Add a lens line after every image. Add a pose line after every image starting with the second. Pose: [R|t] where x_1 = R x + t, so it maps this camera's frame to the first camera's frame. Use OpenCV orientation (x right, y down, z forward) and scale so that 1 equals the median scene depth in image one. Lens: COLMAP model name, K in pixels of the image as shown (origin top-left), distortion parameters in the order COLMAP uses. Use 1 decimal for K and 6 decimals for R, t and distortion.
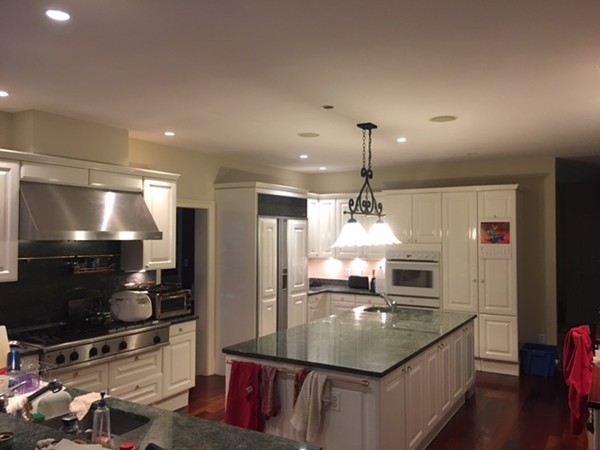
lens RADIAL K [[520.2, 0, 300.0], [0, 520.2, 225.0], [0, 0, 1]] dist [0.040342, -0.003661]
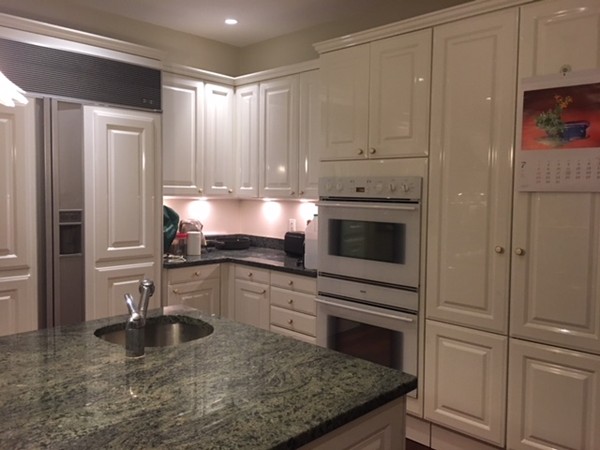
lens RADIAL K [[520.2, 0, 300.0], [0, 520.2, 225.0], [0, 0, 1]] dist [0.040342, -0.003661]
pose [[0.970007, 0.024635, -0.241826, 0.273660], [-0.005024, 0.996670, 0.081382, 0.055480], [0.243026, -0.077727, 0.966901, 0.577848]]
